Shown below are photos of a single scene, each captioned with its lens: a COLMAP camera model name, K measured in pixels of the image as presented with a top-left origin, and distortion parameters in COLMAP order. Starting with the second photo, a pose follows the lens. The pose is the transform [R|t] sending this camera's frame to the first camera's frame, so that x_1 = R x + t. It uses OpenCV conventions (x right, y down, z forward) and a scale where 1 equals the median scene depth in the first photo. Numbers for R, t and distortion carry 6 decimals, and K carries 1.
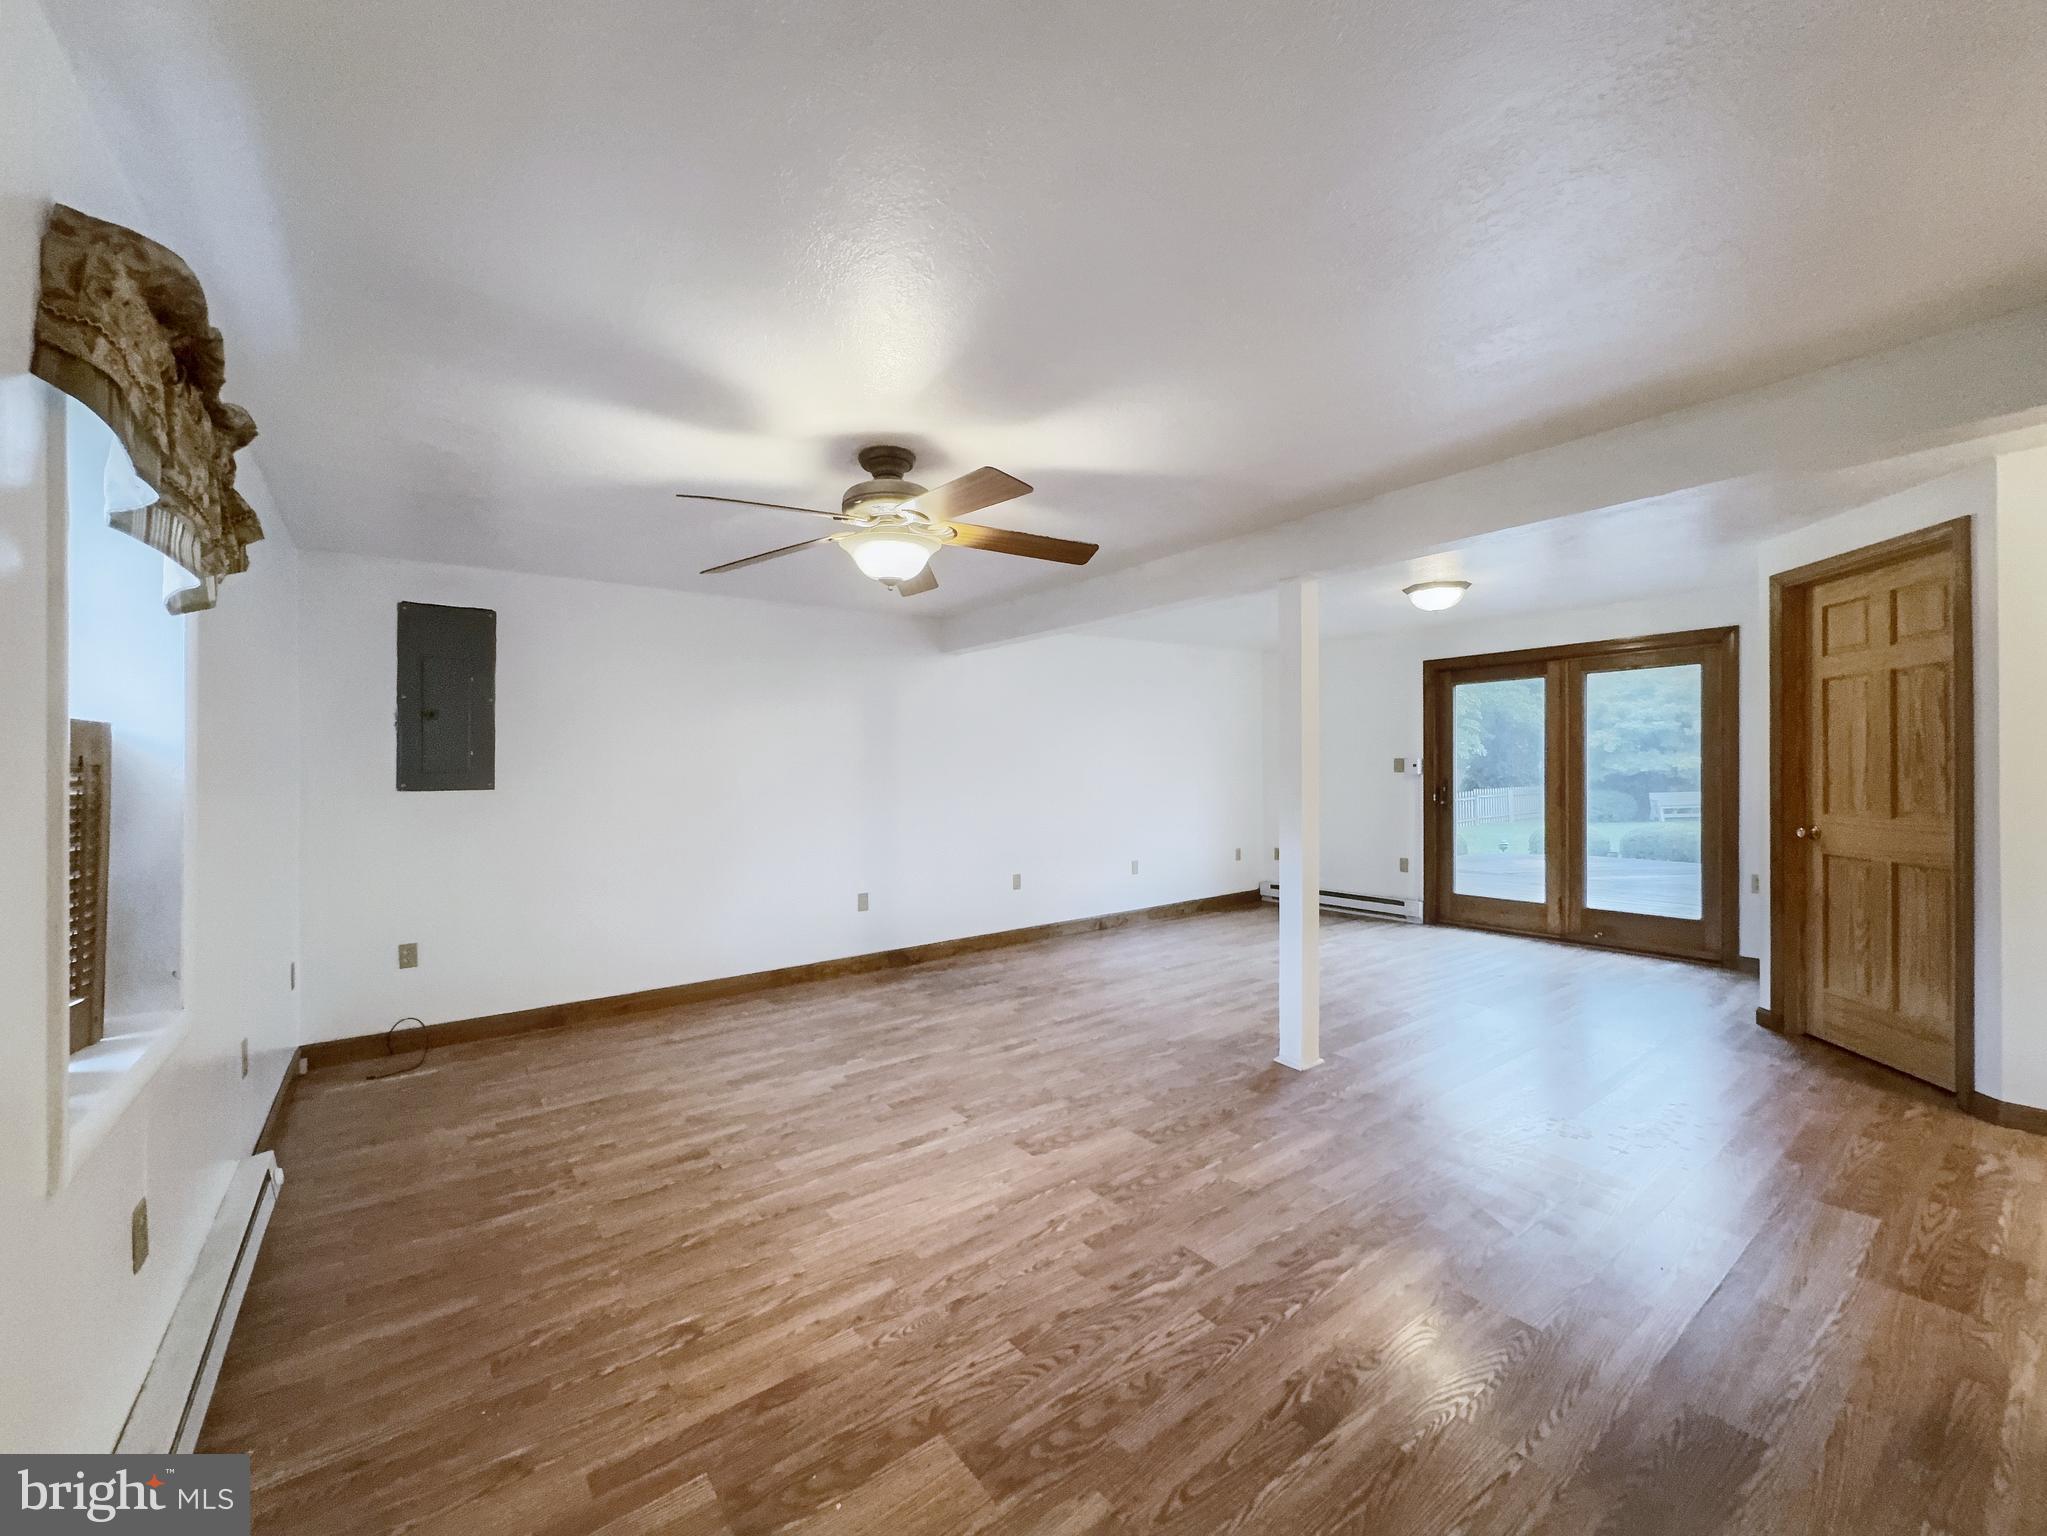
lens RADIAL K [[813.5, 0, 1023.5], [0, 813.5, 768.0], [0, 0, 1]] dist [0.000204, 0.000082]
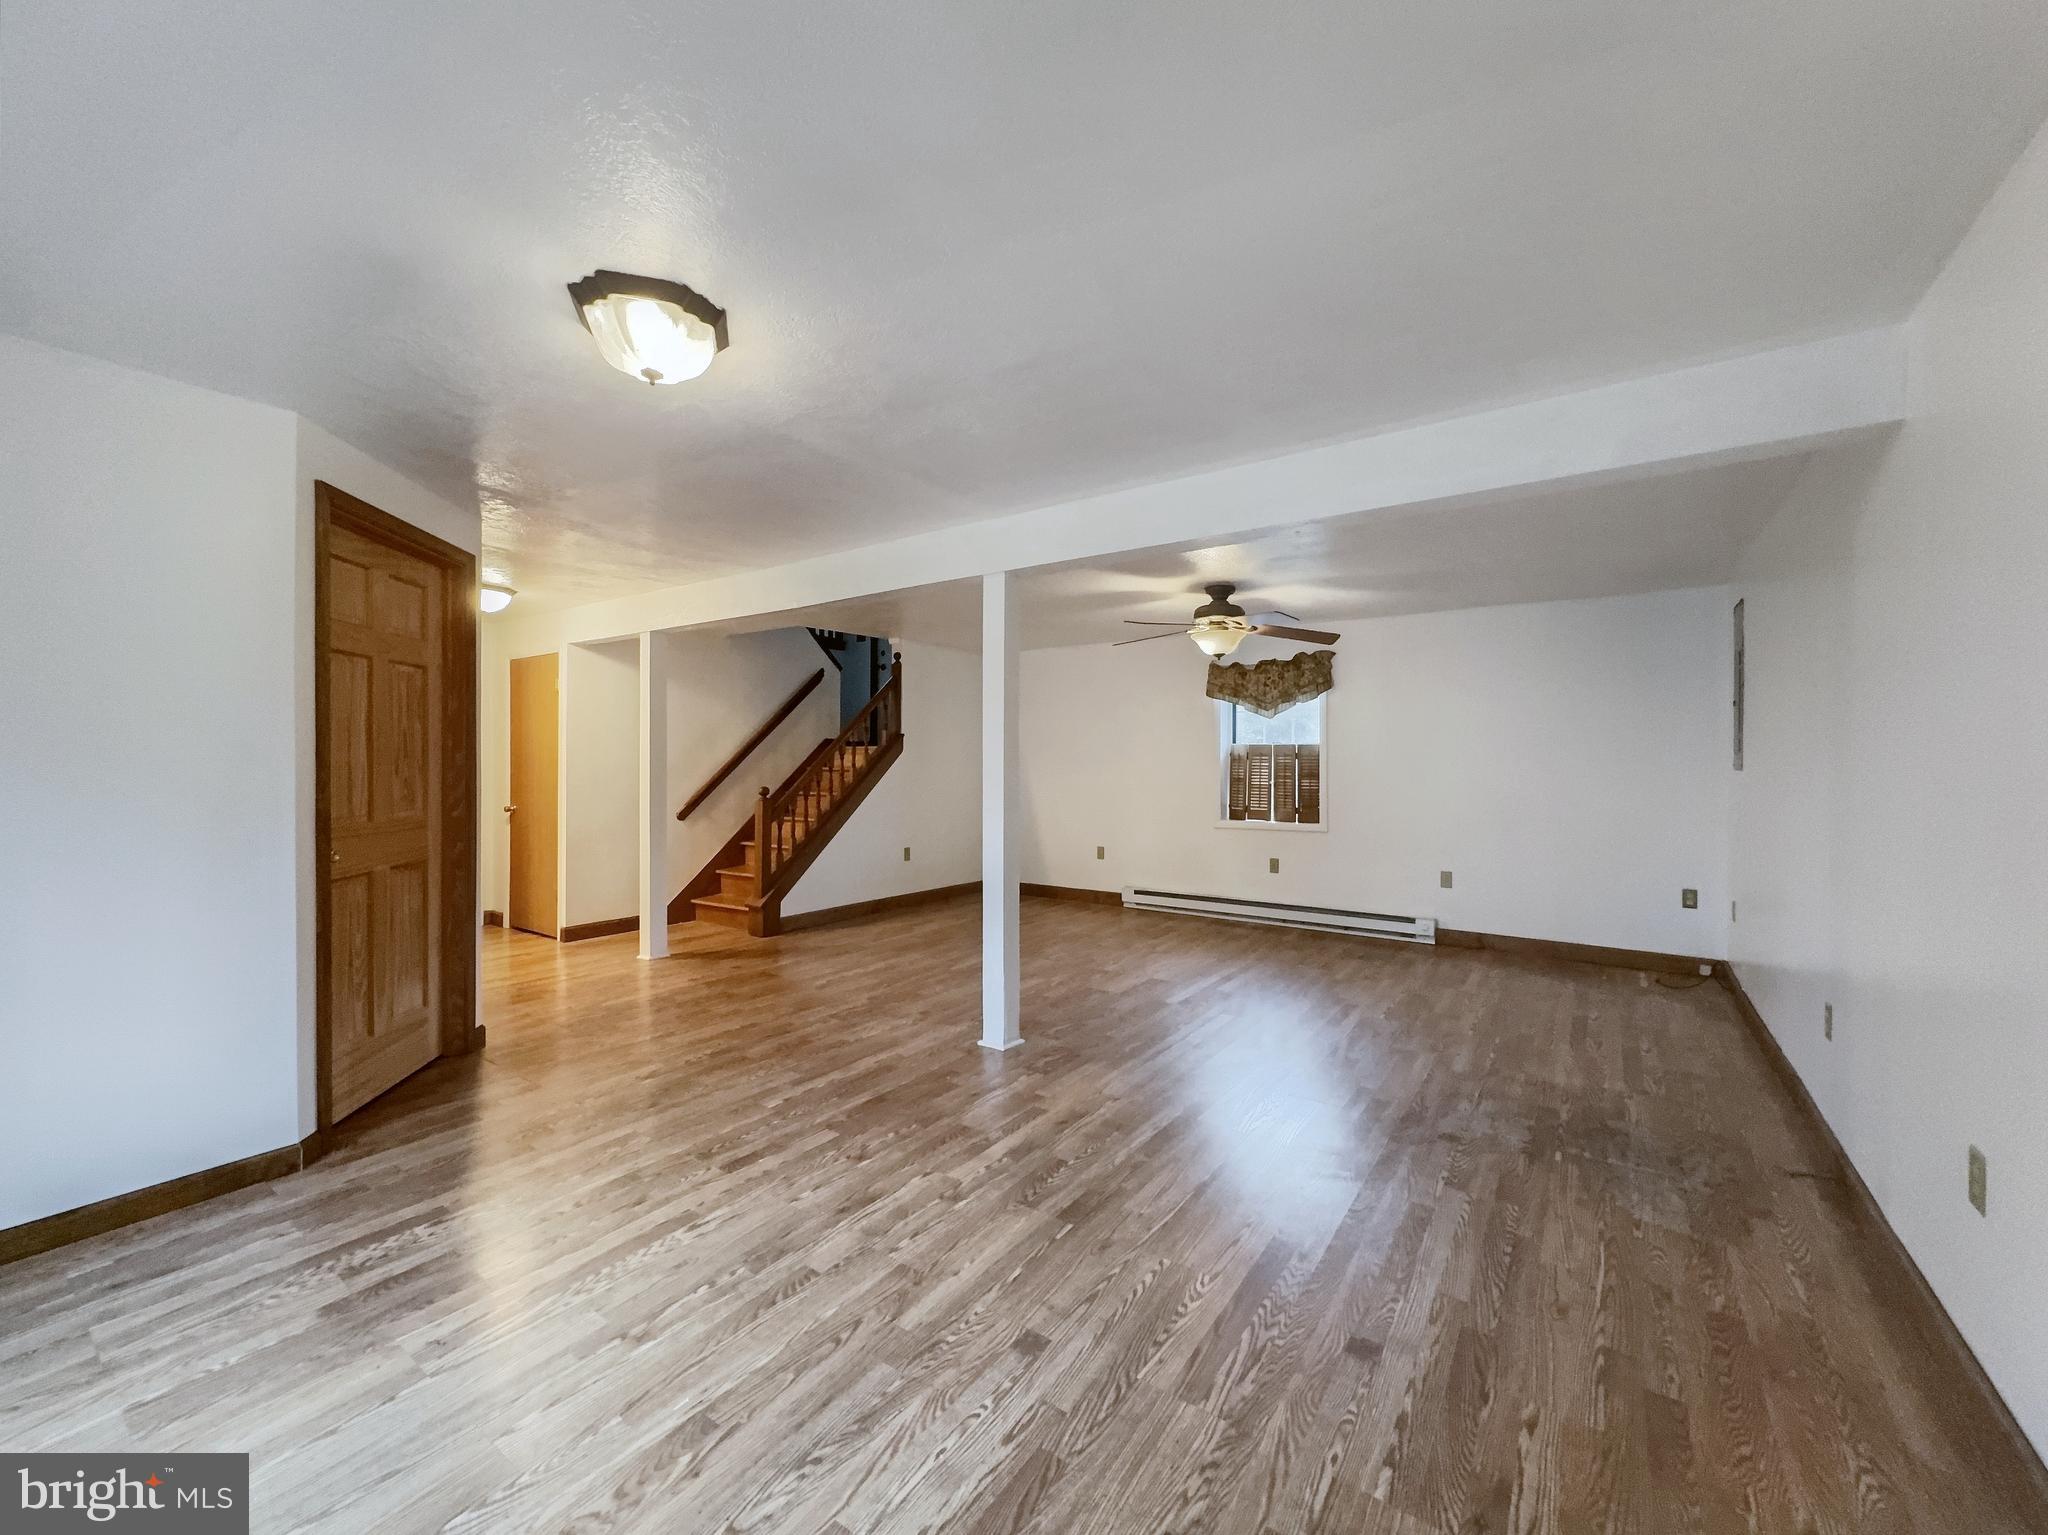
lens RADIAL K [[813.9, 0, 1024.0], [0, 813.9, 767.5], [0, 0, 1]] dist [0.000204, 0.000082]
pose [[-0.951028, 0.000730, -0.309105, 0.532768], [-0.000752, 0.999989, 0.004675, 0.012981], [0.309105, 0.004678, -0.951017, 1.683463]]
